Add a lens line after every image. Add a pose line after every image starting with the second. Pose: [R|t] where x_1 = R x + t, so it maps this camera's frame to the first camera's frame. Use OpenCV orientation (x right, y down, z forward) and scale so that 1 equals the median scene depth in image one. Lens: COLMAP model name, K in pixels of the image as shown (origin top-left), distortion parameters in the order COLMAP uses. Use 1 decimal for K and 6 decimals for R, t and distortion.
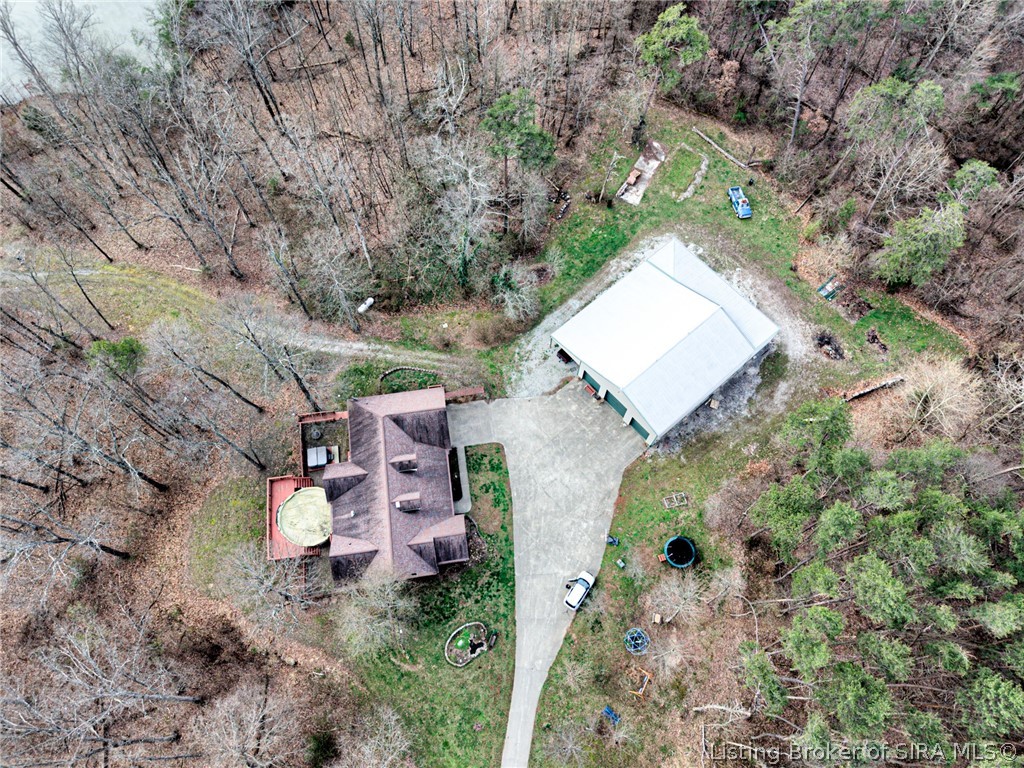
lens RADIAL K [[683.1, 0, 512.0], [0, 683.1, 384.0], [0, 0, 1]] dist [0.125376, -0.000289]
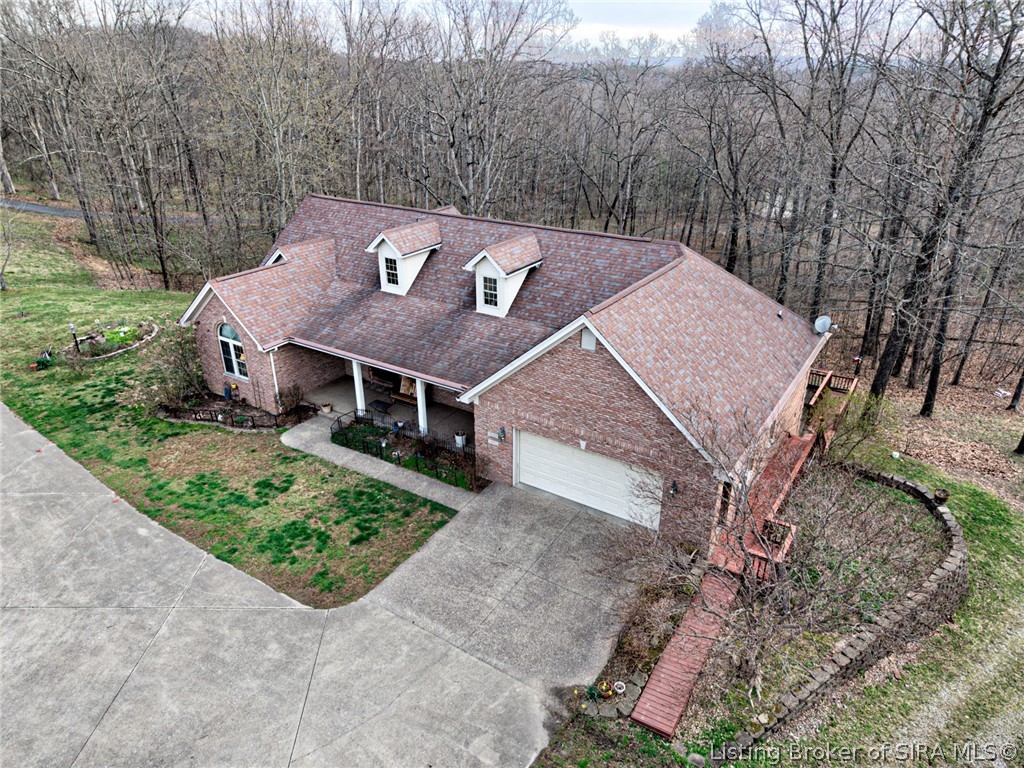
lens RADIAL K [[674.6, 0, 515.9], [0, 674.6, 388.5], [0, 0, 1]] dist [0.045790, -0.038018]
pose [[-0.658650, 0.308690, -0.686215, 0.064831], [-0.686824, 0.125847, 0.715846, -0.096075], [0.307333, 0.942801, 0.129126, 0.963720]]
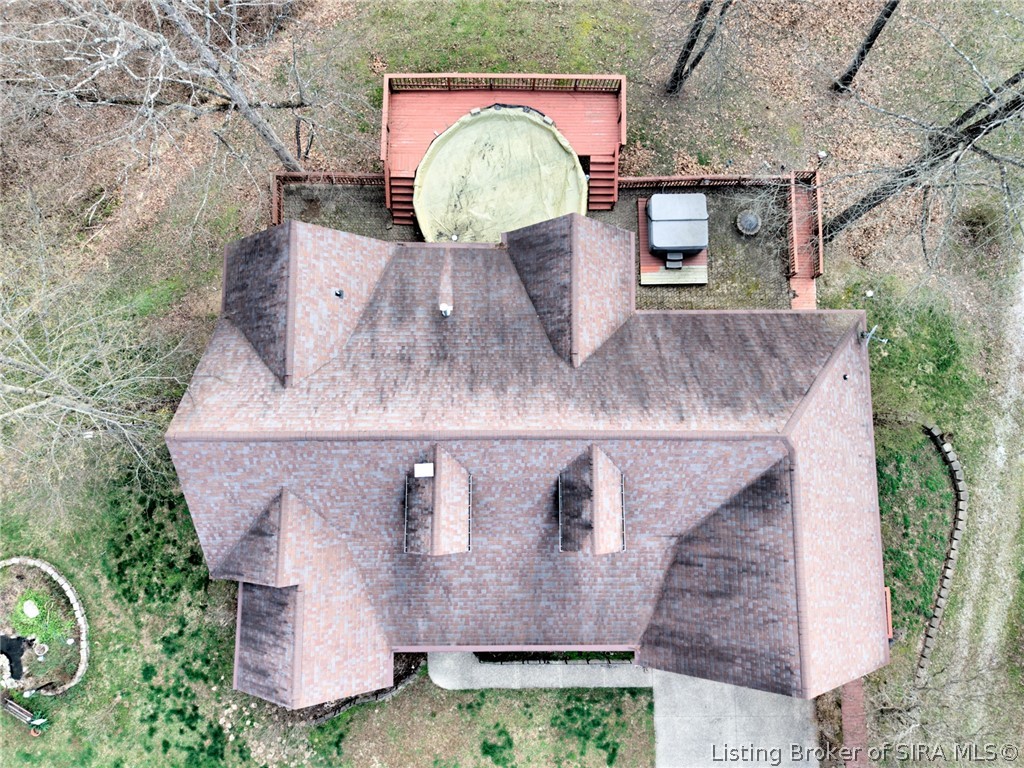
lens RADIAL K [[686.0, 0, 518.2], [0, 686.0, 382.8], [0, 0, 1]] dist [0.059164, -0.058693]
pose [[-0.144851, 0.981064, -0.128573, -0.156198], [-0.909308, -0.080758, 0.408212, 0.034115], [0.390099, 0.176043, 0.903787, 0.705456]]
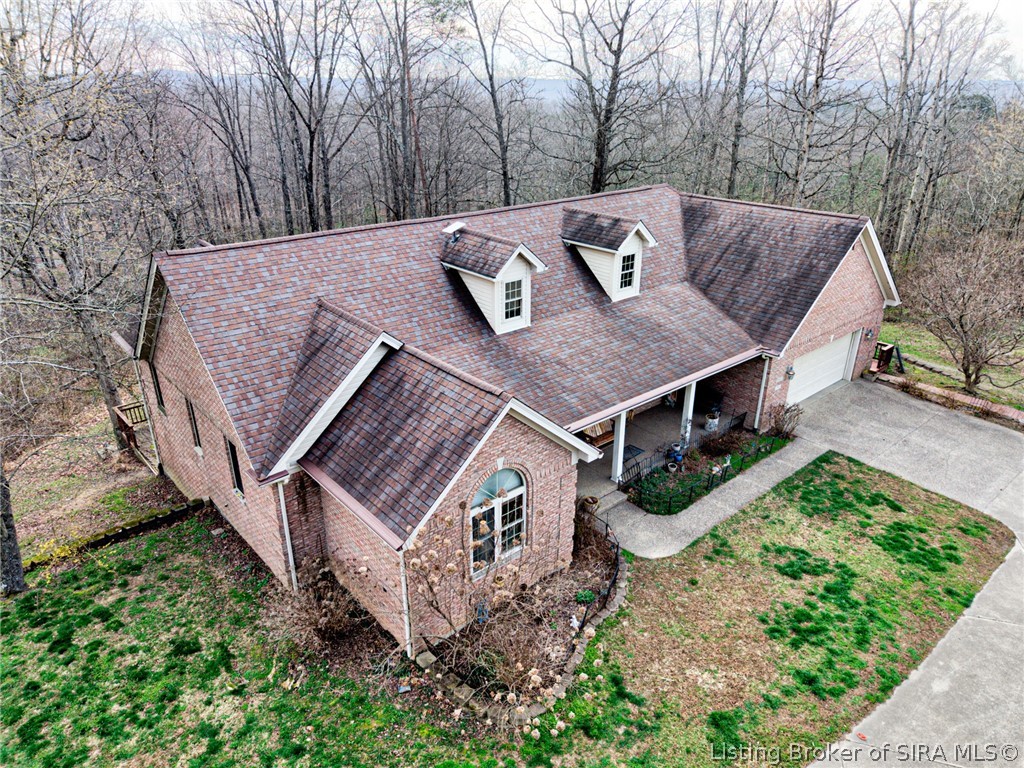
lens RADIAL K [[674.6, 0, 515.9], [0, 674.6, 388.5], [0, 0, 1]] dist [0.045790, -0.038018]
pose [[0.534489, 0.340632, -0.773493, 0.048785], [-0.767937, 0.577948, -0.276132, 0.235778], [0.352980, 0.741583, 0.570491, 0.834016]]
